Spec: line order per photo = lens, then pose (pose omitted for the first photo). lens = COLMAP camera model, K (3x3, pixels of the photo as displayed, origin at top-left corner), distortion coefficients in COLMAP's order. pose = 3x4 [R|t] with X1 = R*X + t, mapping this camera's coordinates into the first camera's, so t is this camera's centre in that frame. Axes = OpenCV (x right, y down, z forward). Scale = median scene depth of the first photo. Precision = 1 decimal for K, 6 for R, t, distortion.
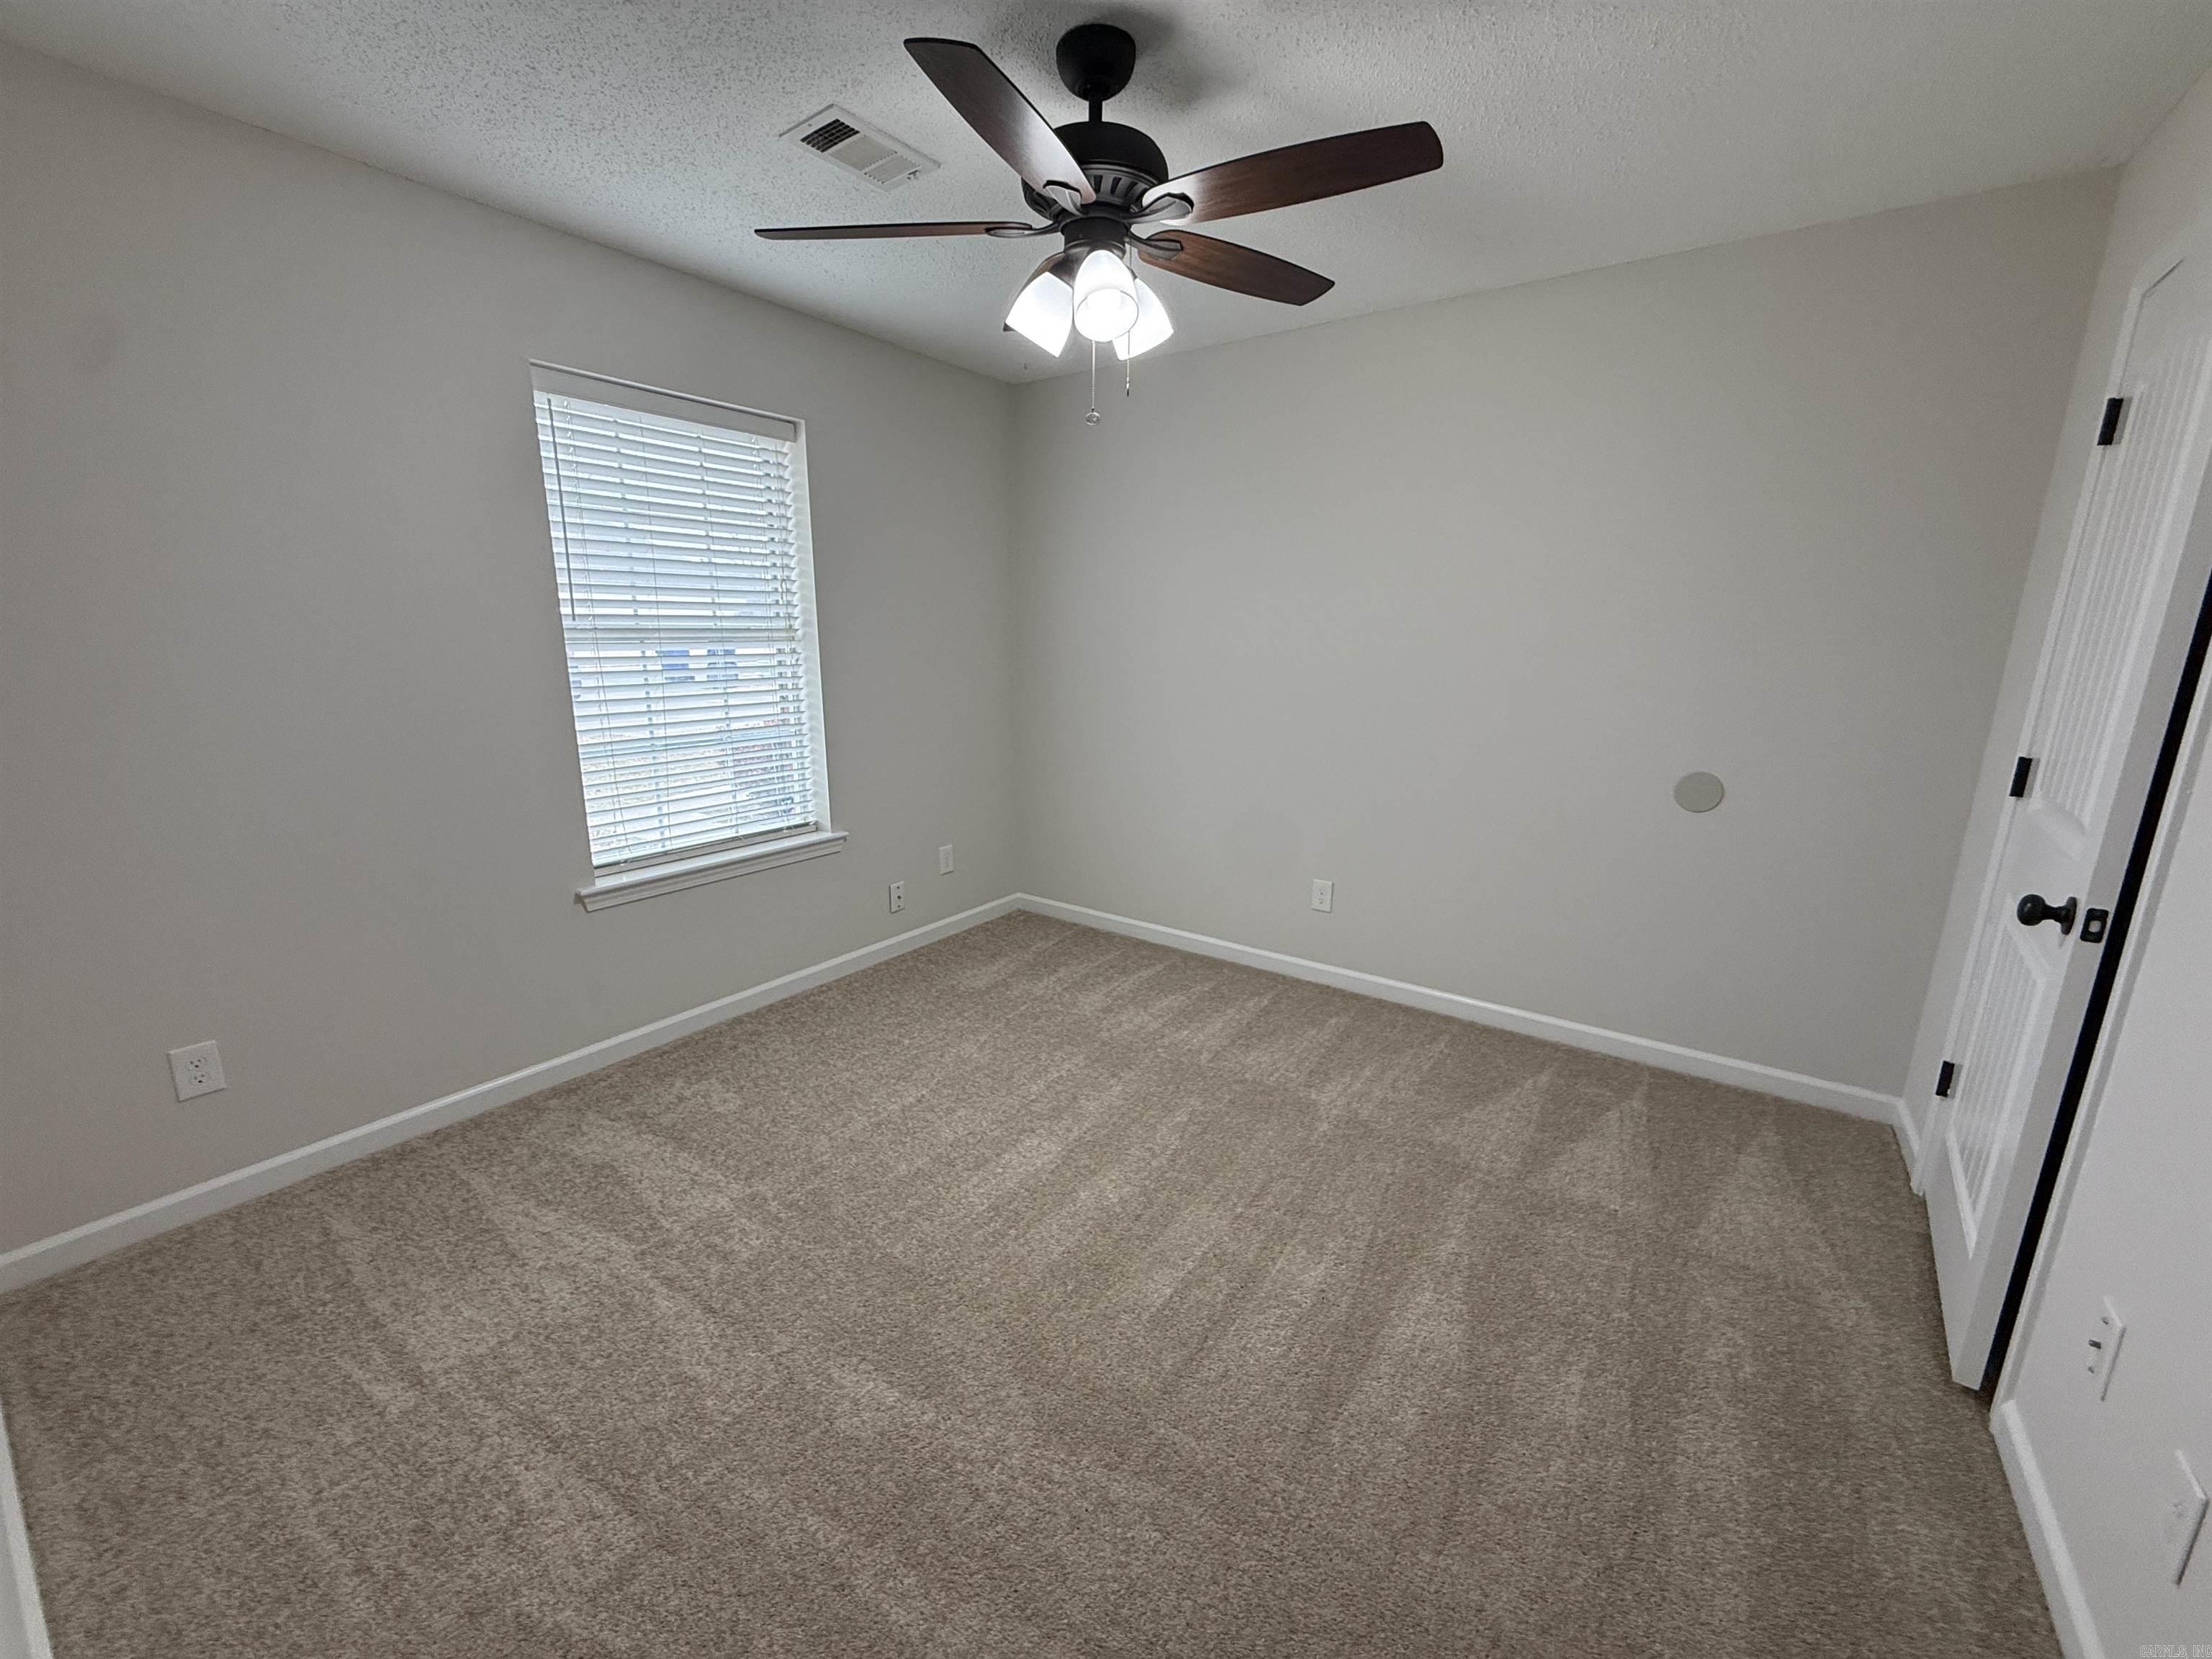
lens RADIAL K [[882.2, 0, 1102.8], [0, 882.2, 831.8], [0, 0, 1]] dist [0.001054, 0.000184]
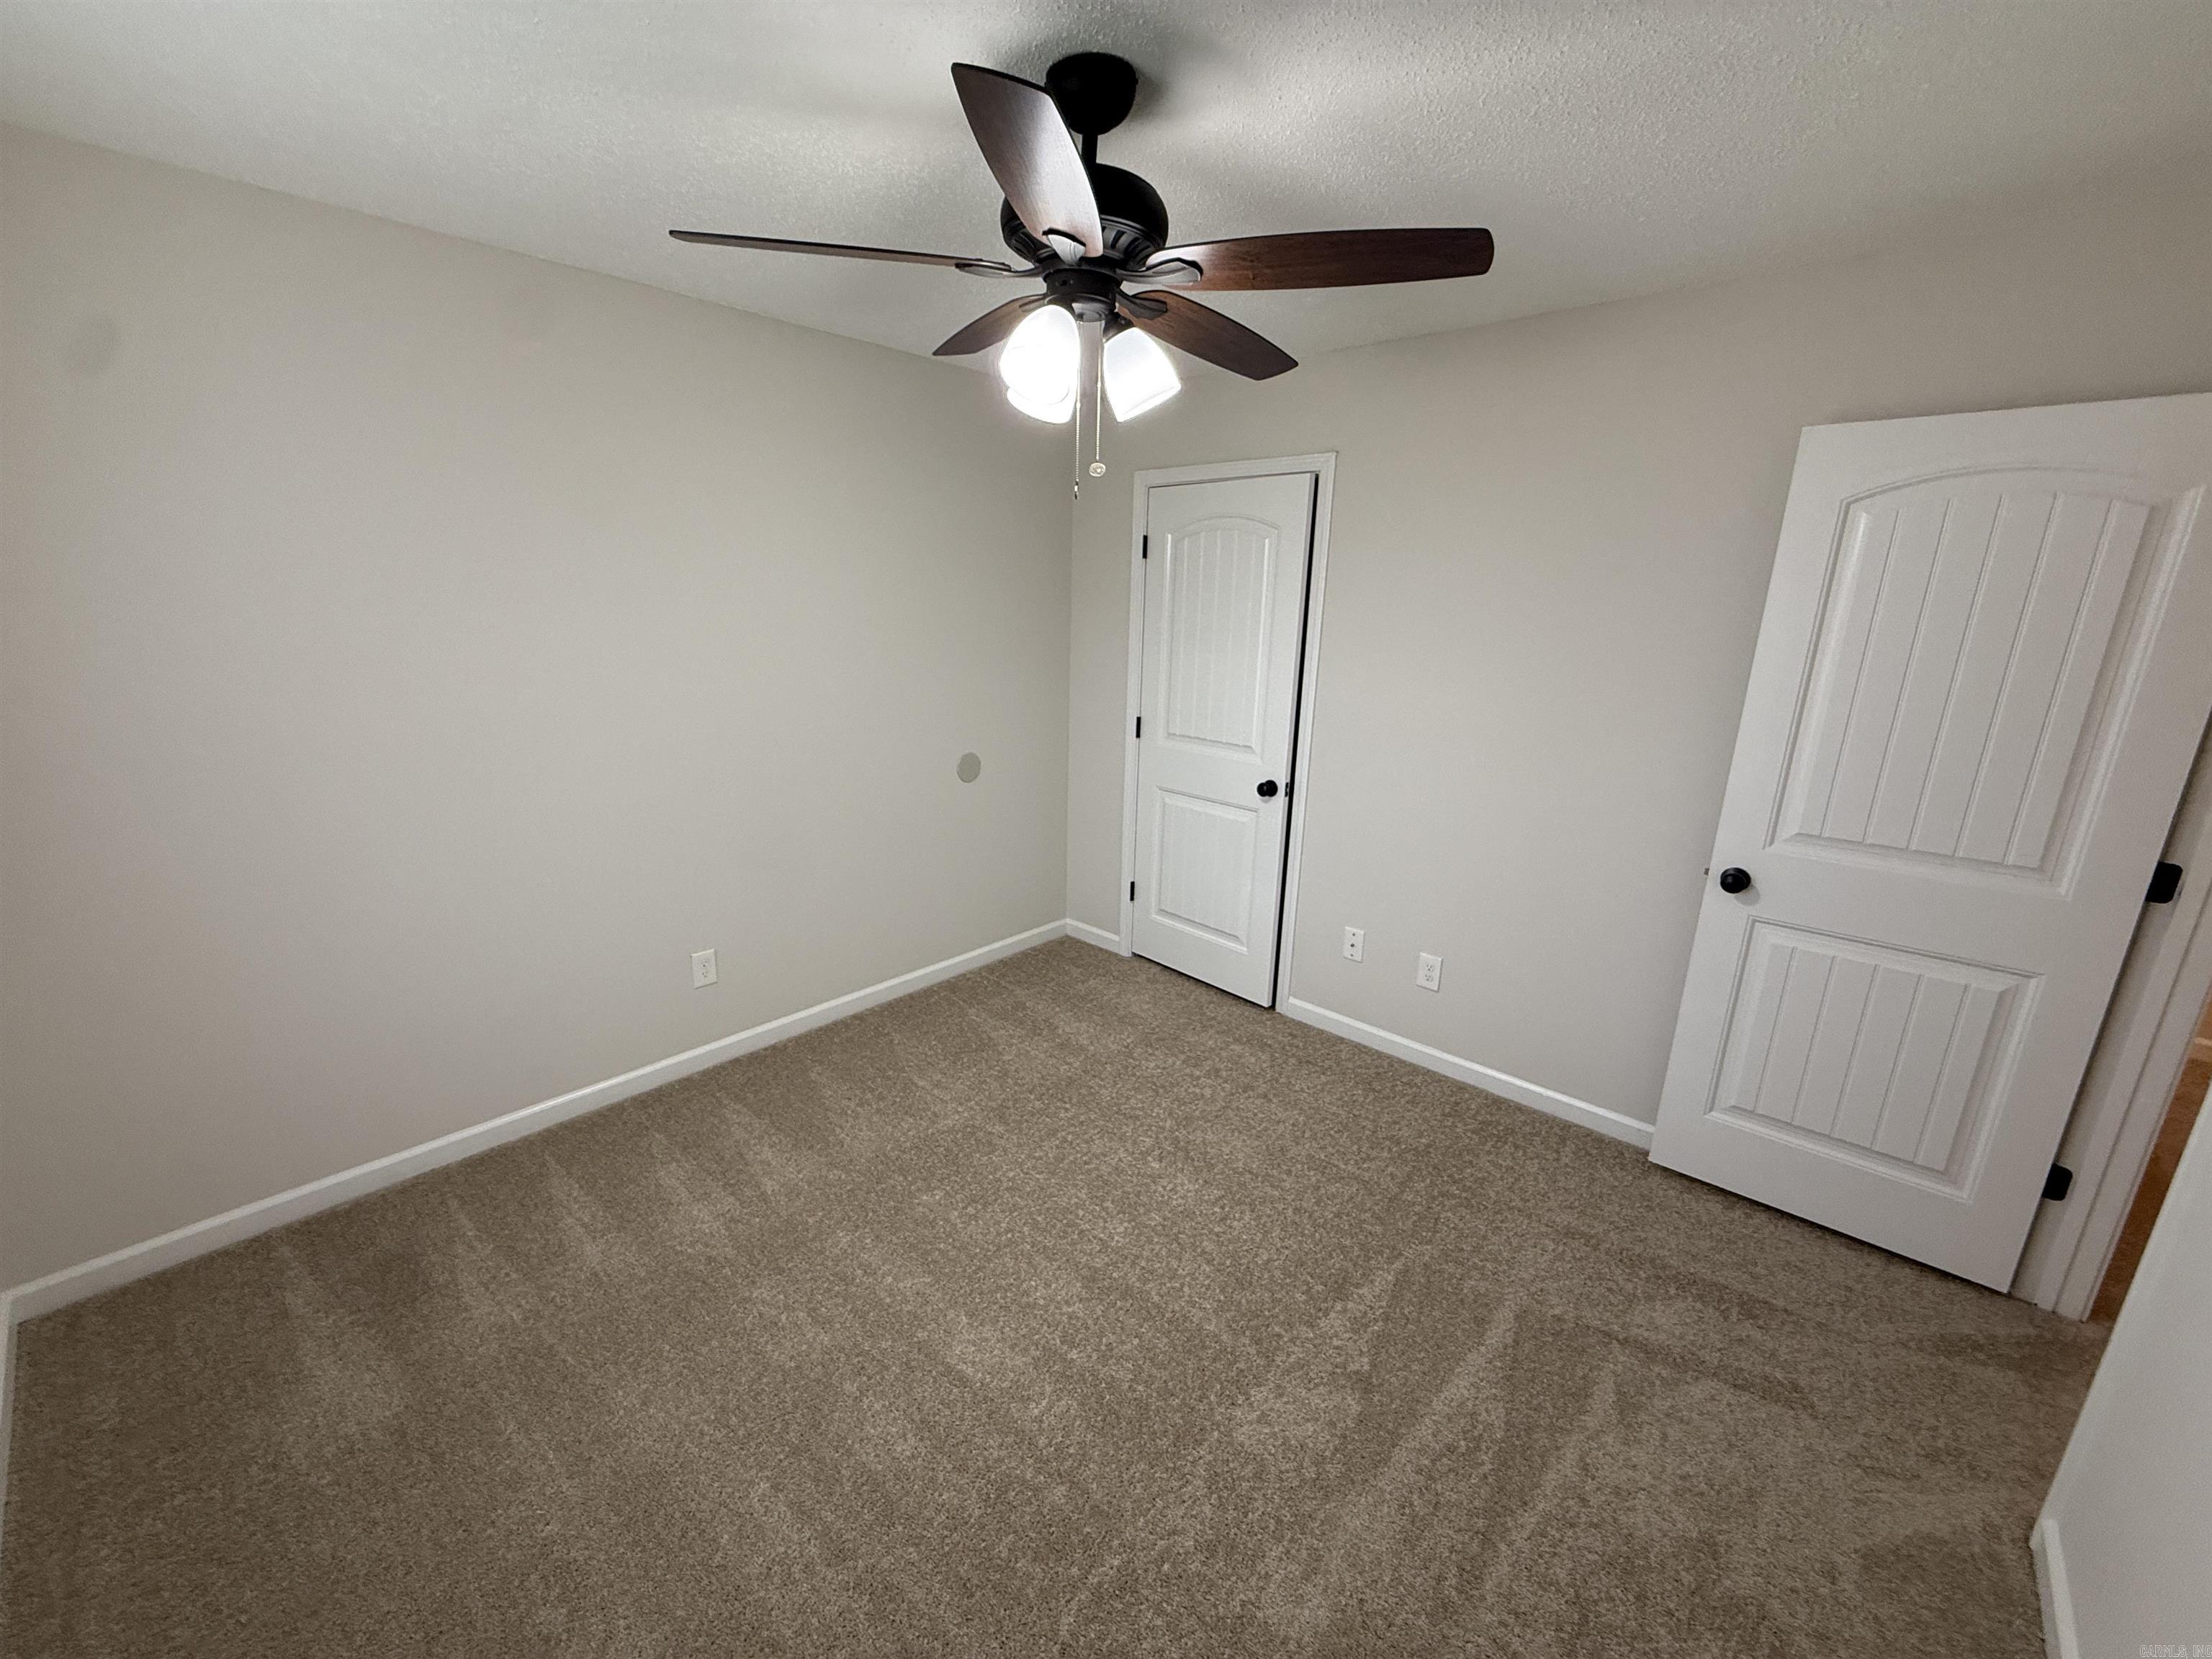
lens RADIAL K [[882.2, 0, 1102.8], [0, 882.2, 831.8], [0, 0, 1]] dist [0.001054, 0.000184]
pose [[0.107449, -0.252125, 0.961711, -0.722929], [0.200800, 0.952880, 0.227375, -0.247370], [-0.973722, 0.168681, 0.153013, 0.684828]]
